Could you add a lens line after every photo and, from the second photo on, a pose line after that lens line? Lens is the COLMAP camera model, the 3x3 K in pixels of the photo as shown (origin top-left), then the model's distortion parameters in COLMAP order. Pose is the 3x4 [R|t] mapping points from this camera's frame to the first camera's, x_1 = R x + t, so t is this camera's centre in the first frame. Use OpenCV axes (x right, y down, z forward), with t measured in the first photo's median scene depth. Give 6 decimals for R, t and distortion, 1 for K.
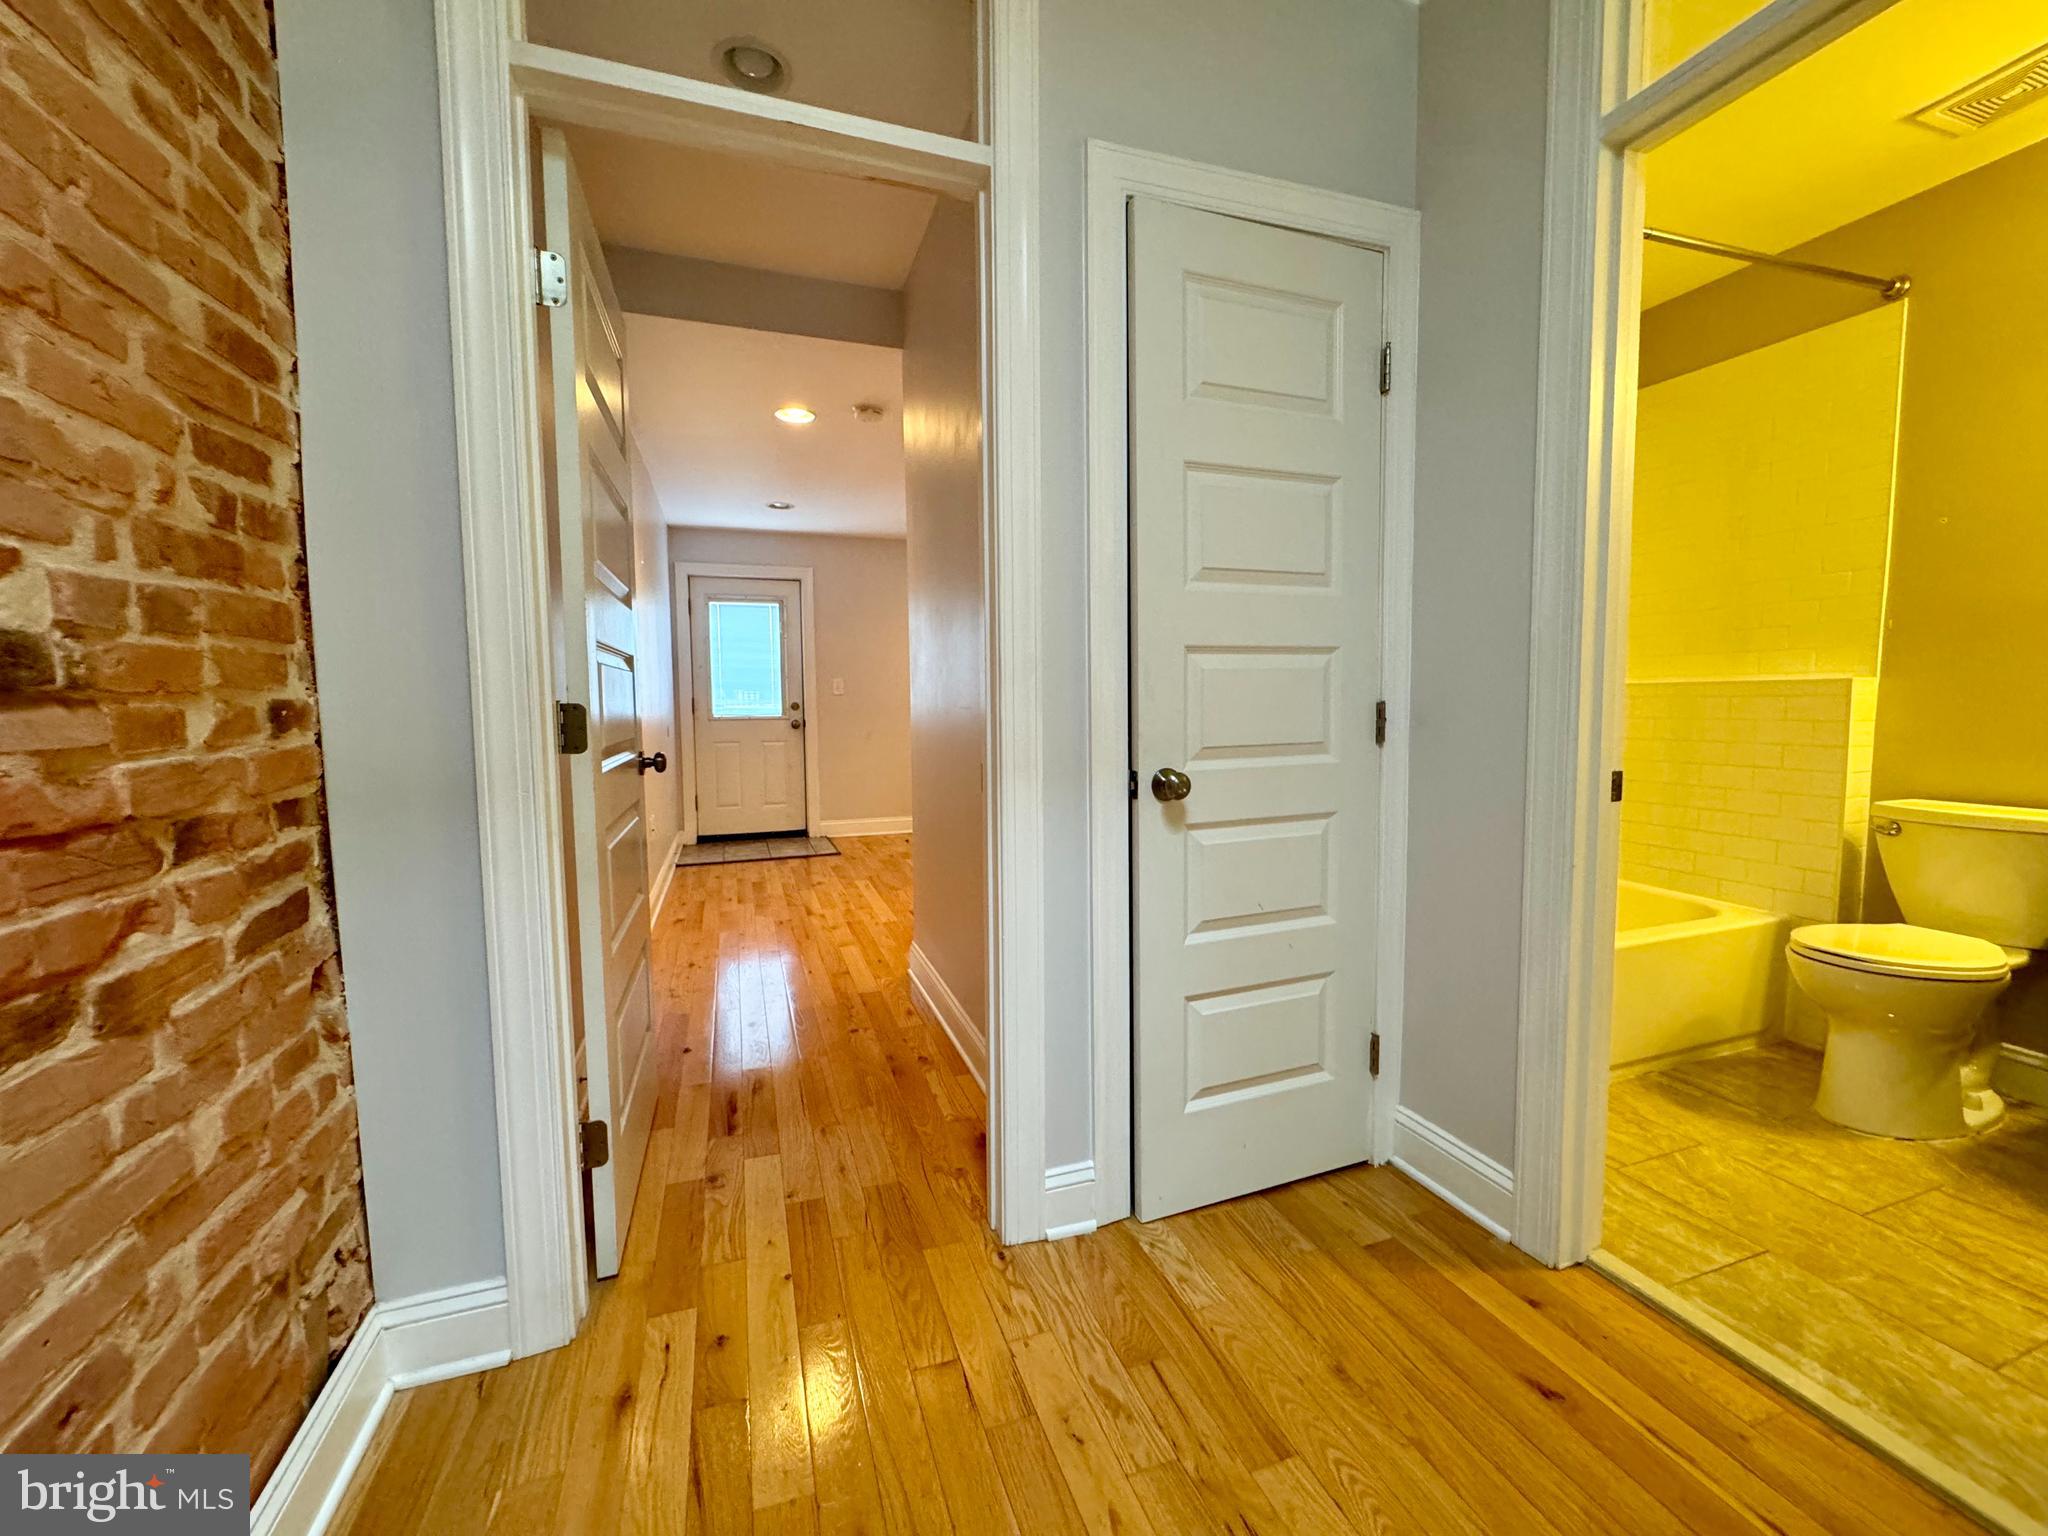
lens RADIAL K [[819.5, 0, 1032.4], [0, 819.5, 760.2], [0, 0, 1]] dist [-0.002694, 0.000723]
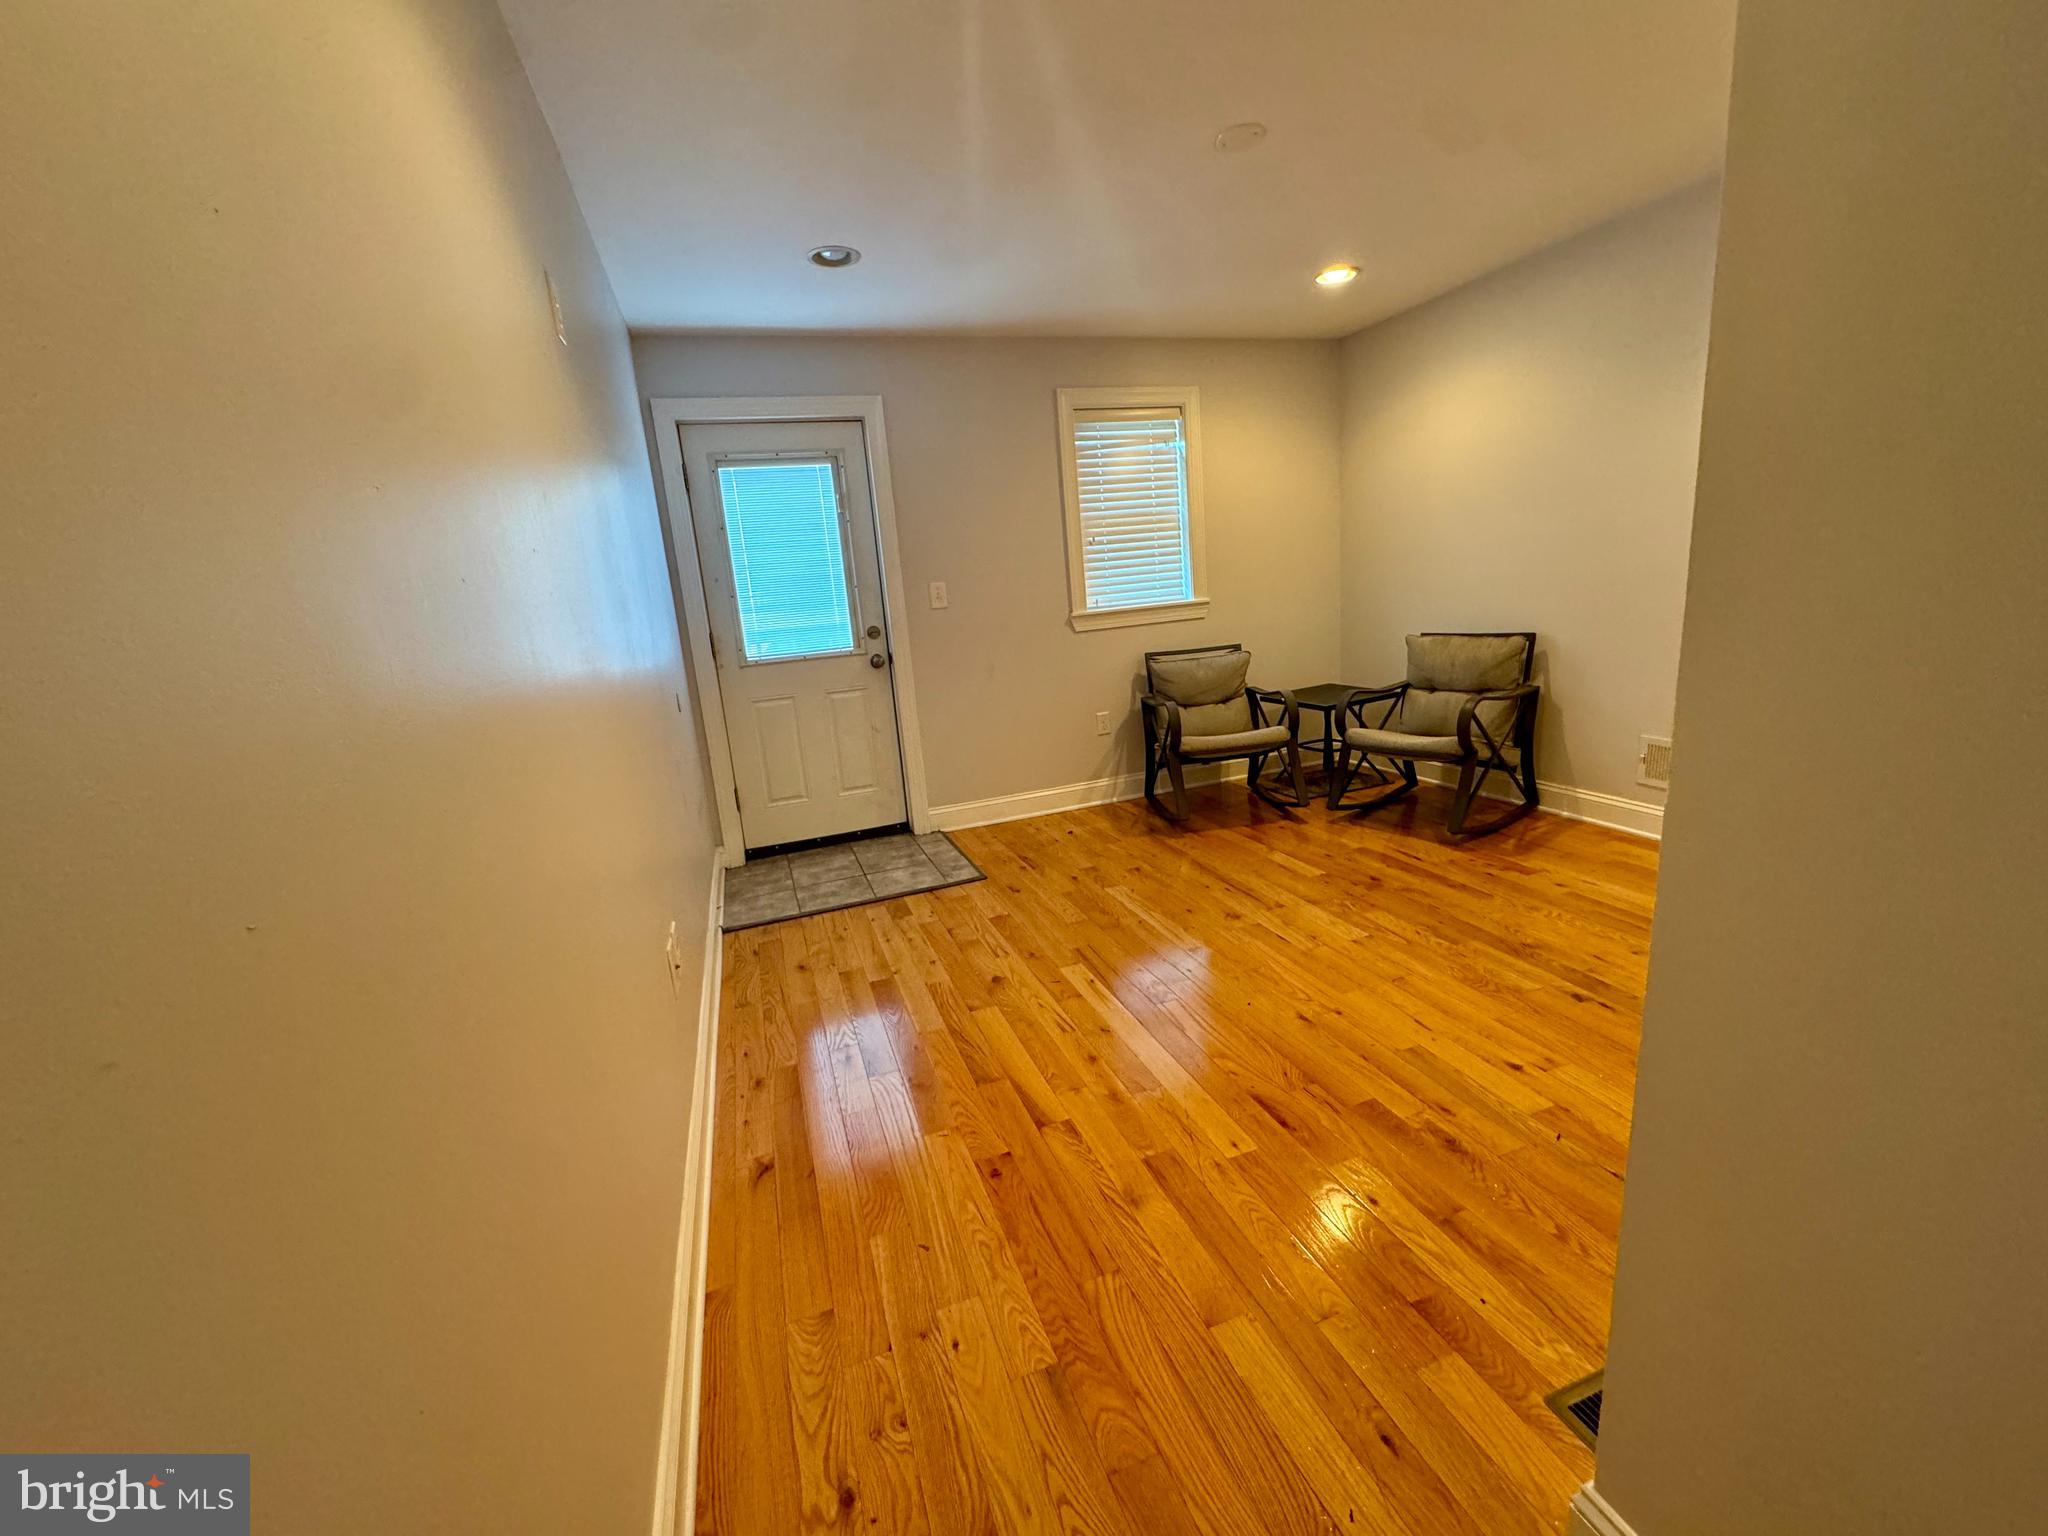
lens RADIAL K [[819.5, 0, 1020.3], [0, 819.5, 766.7], [0, 0, 1]] dist [-0.002694, 0.000723]
pose [[0.996815, -0.069671, -0.038817, -0.167535], [0.074597, 0.986652, 0.144754, -0.048835], [0.028214, -0.147188, 0.988706, 0.386779]]
